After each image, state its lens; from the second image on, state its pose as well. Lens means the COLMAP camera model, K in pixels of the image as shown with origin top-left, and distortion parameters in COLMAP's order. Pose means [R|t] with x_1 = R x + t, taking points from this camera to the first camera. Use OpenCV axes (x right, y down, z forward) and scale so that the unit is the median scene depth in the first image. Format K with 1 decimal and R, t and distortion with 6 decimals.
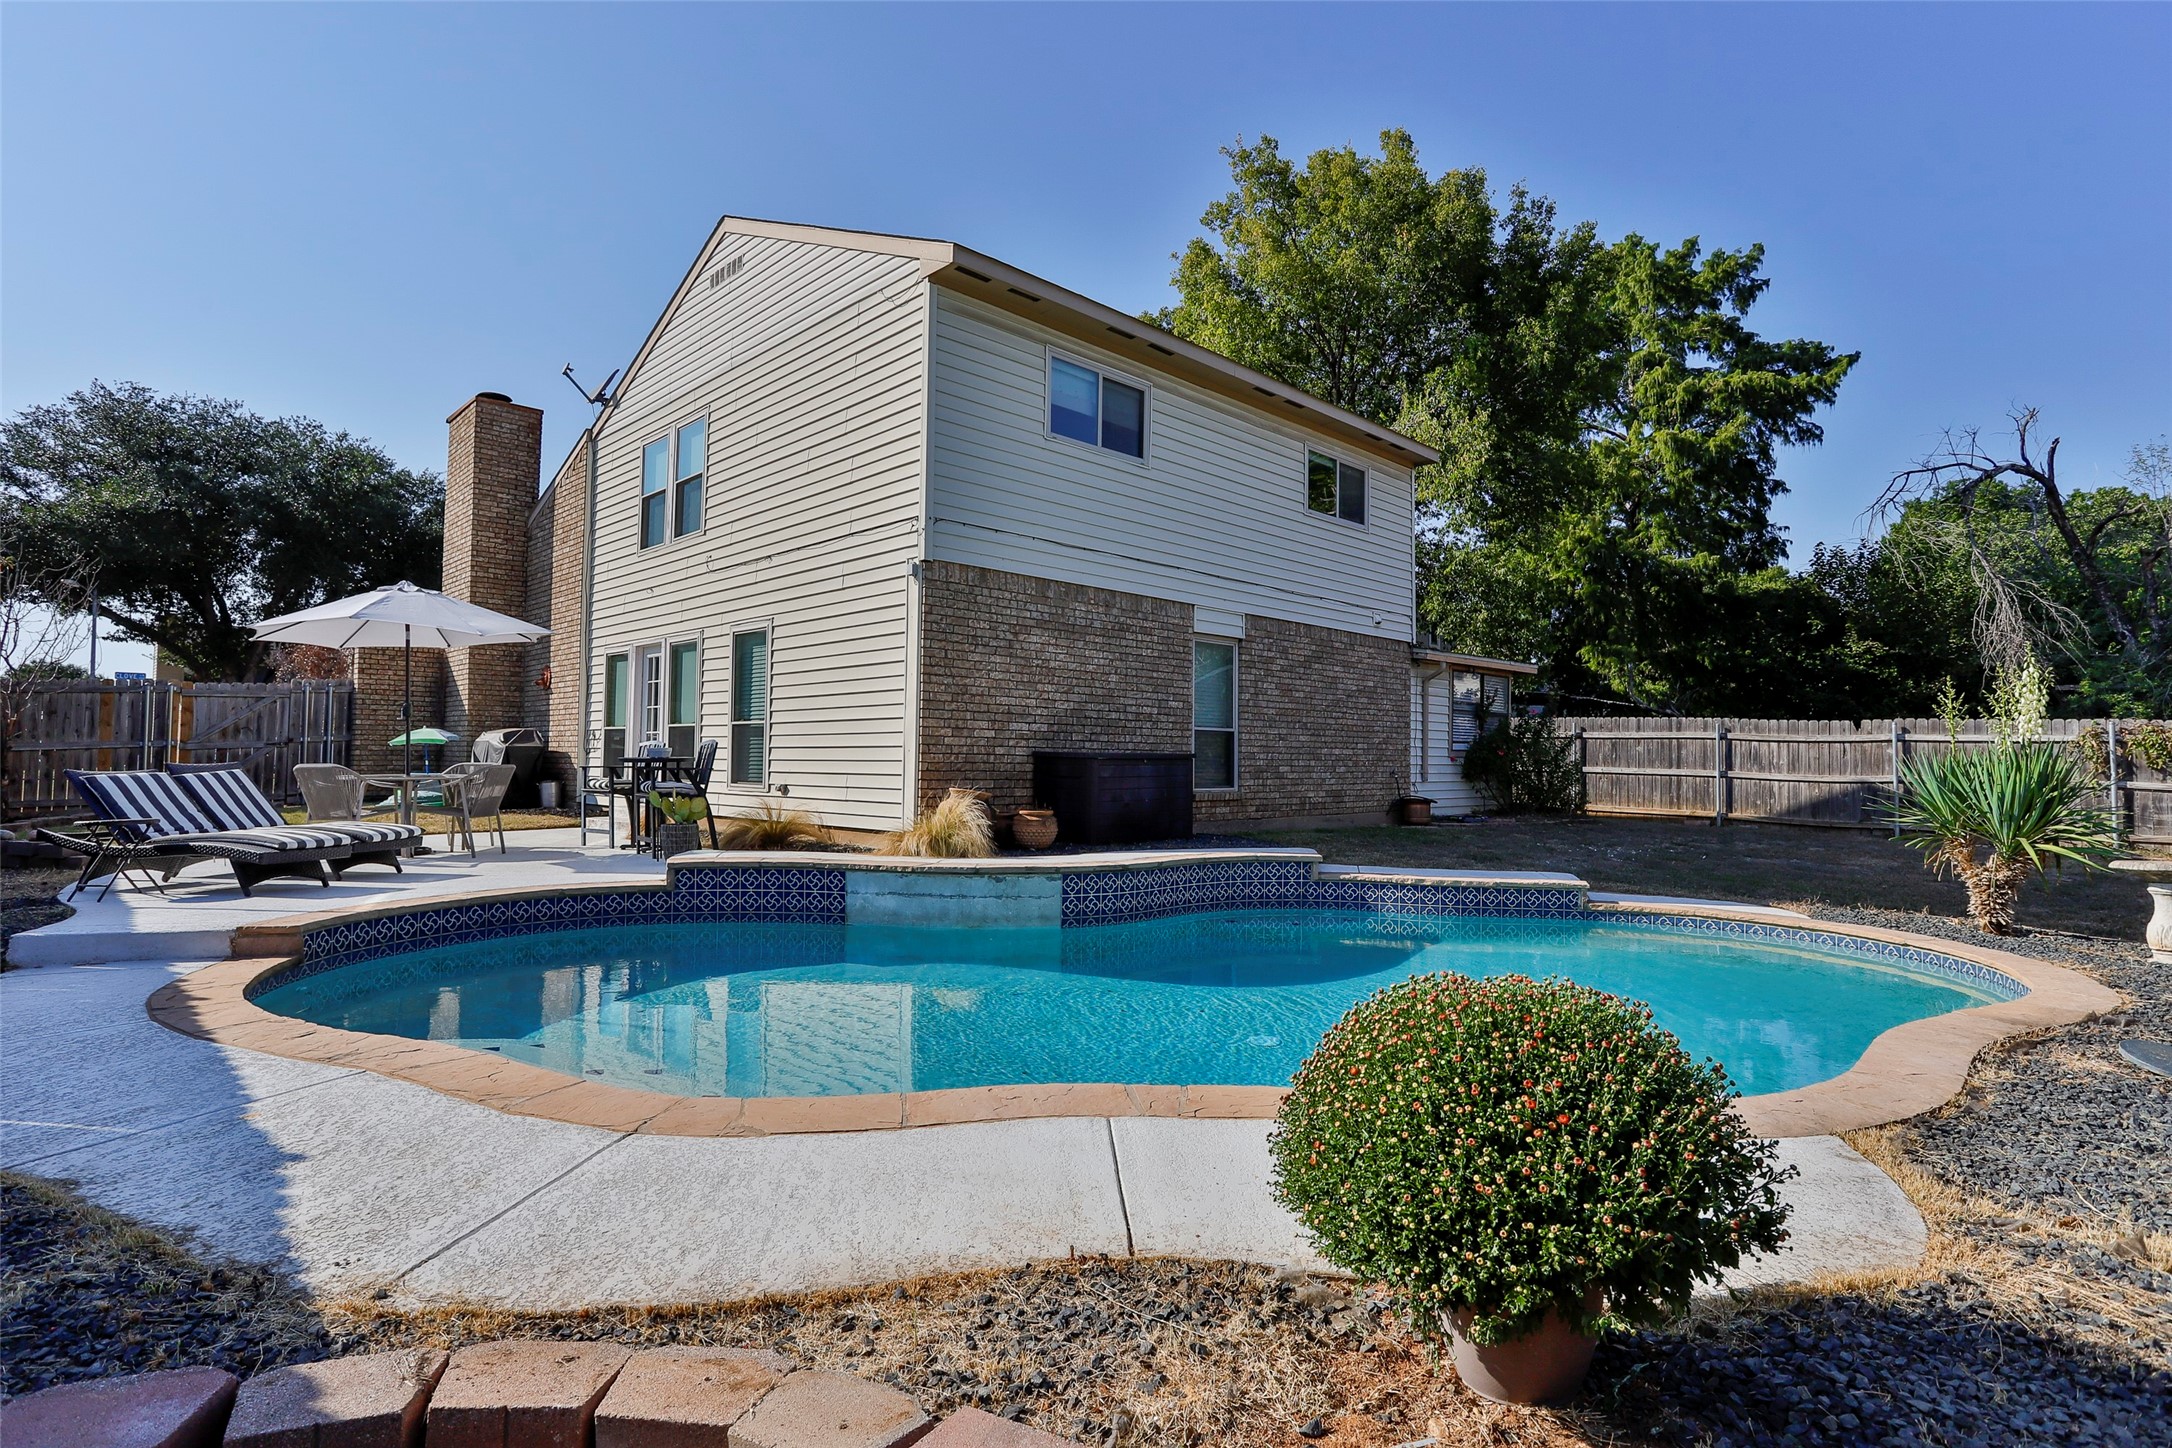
lens RADIAL K [[1113.1, 0, 1083.2], [0, 1113.1, 730.8], [0, 0, 1]] dist [-0.021818, 0.002328]
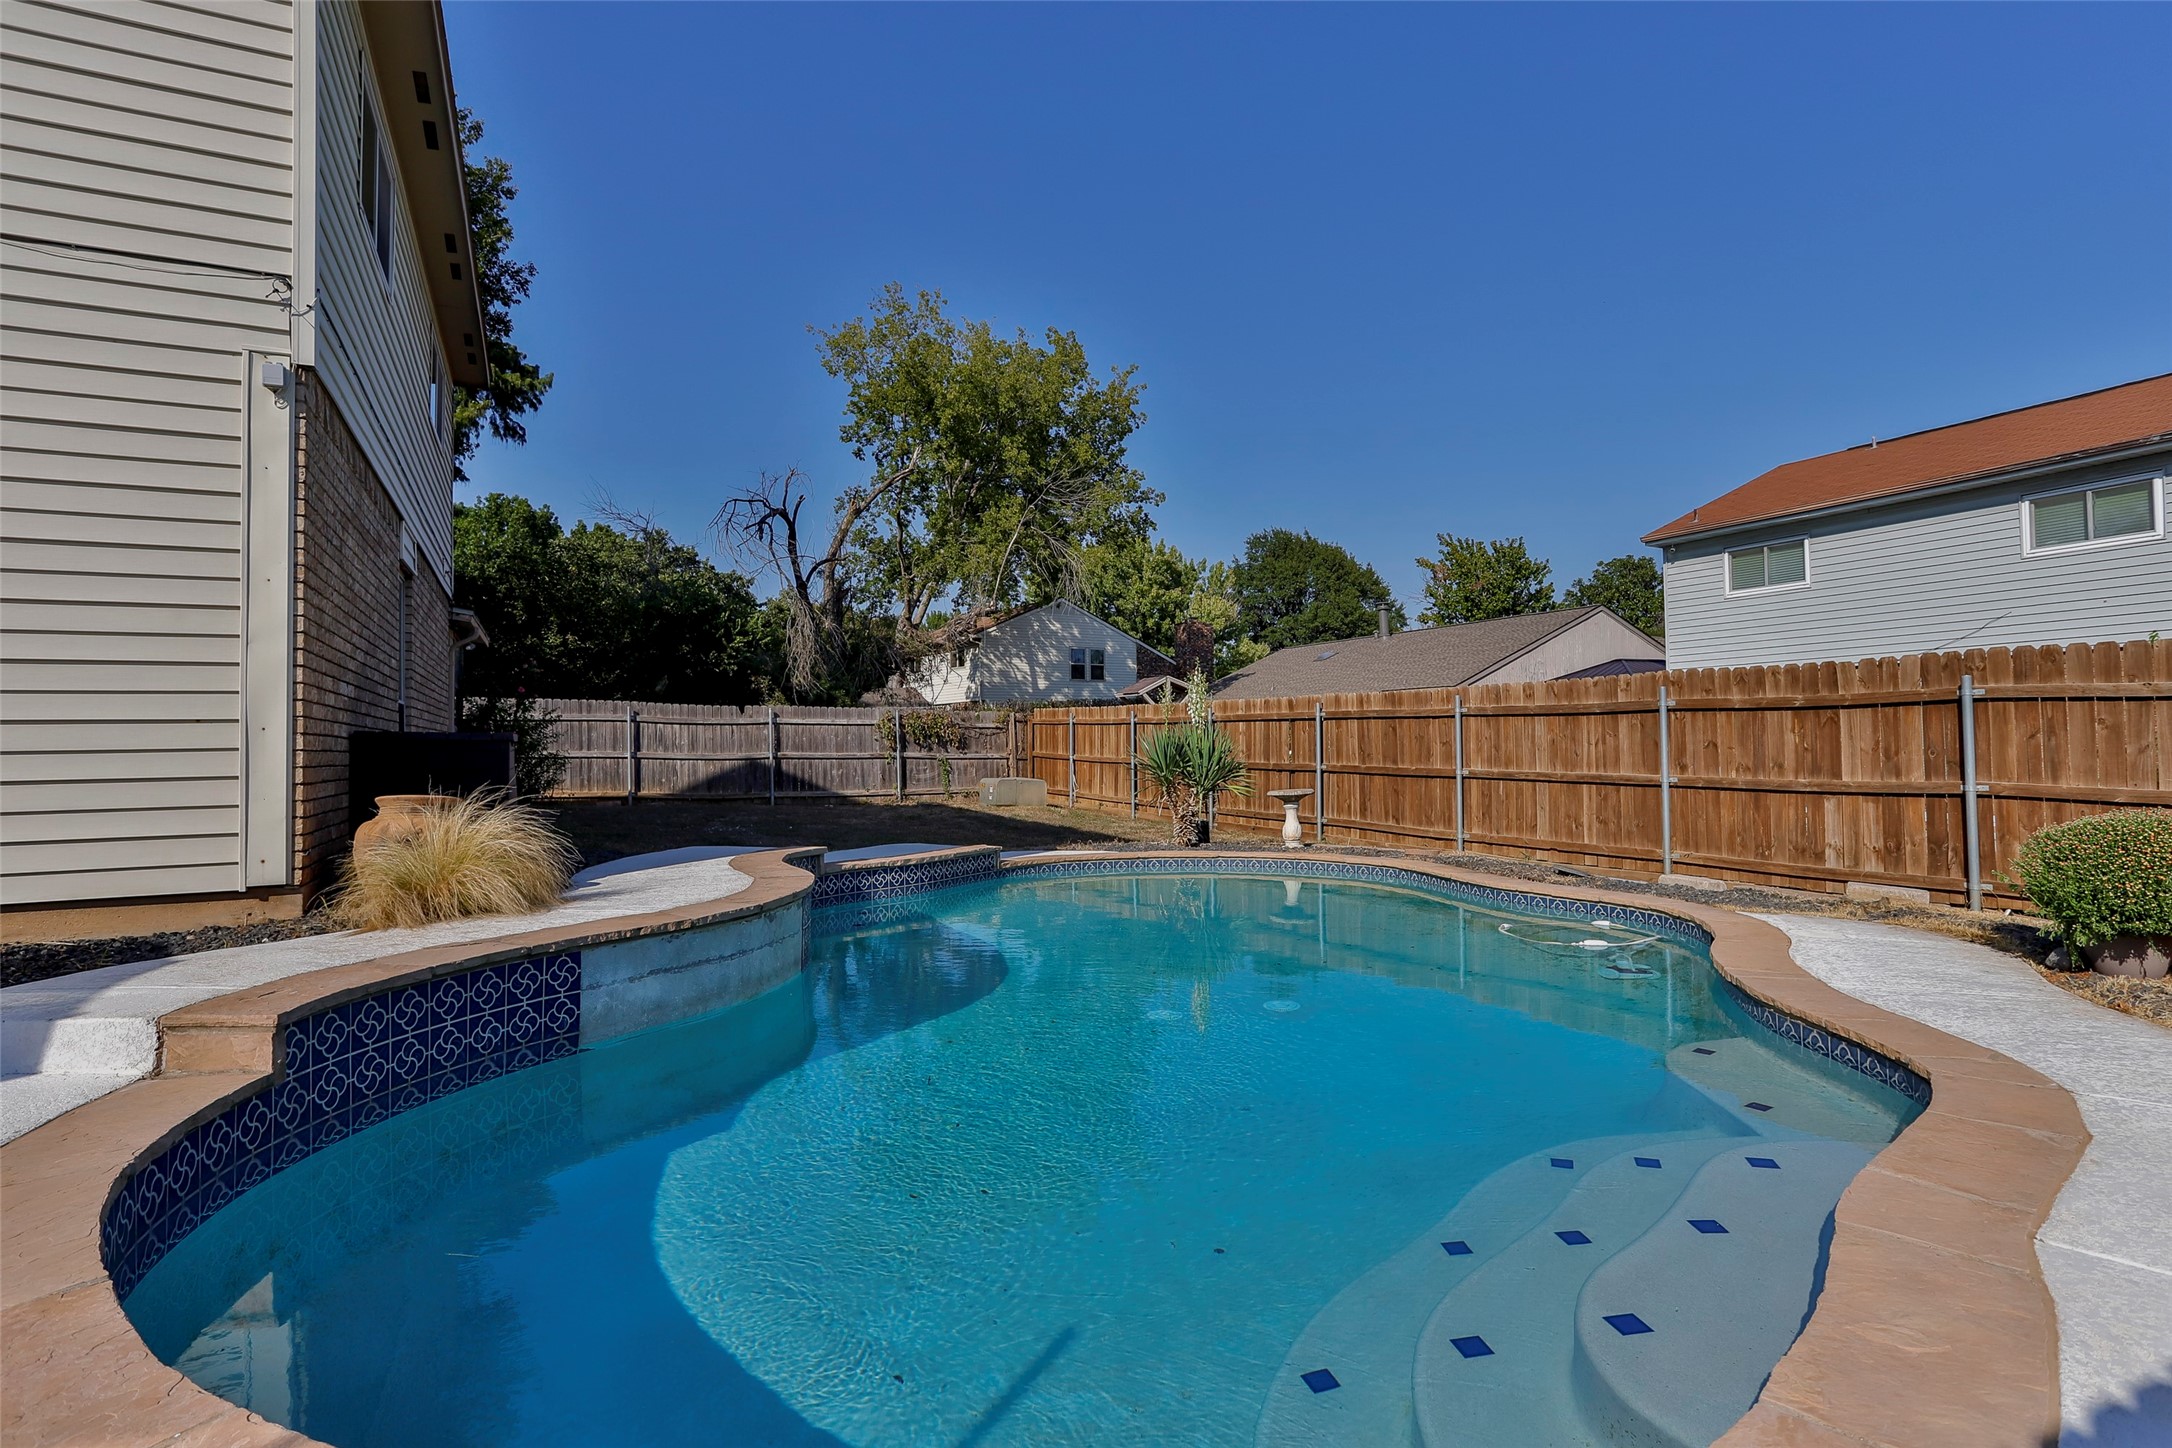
lens RADIAL K [[1113.1, 0, 1077.9], [0, 1113.1, 718.3], [0, 0, 1]] dist [-0.021818, 0.002328]
pose [[0.323510, 0.009277, 0.946179, -0.295287], [-0.010092, 0.999929, -0.006354, 0.007284], [-0.946171, -0.007494, 0.323581, 0.277758]]
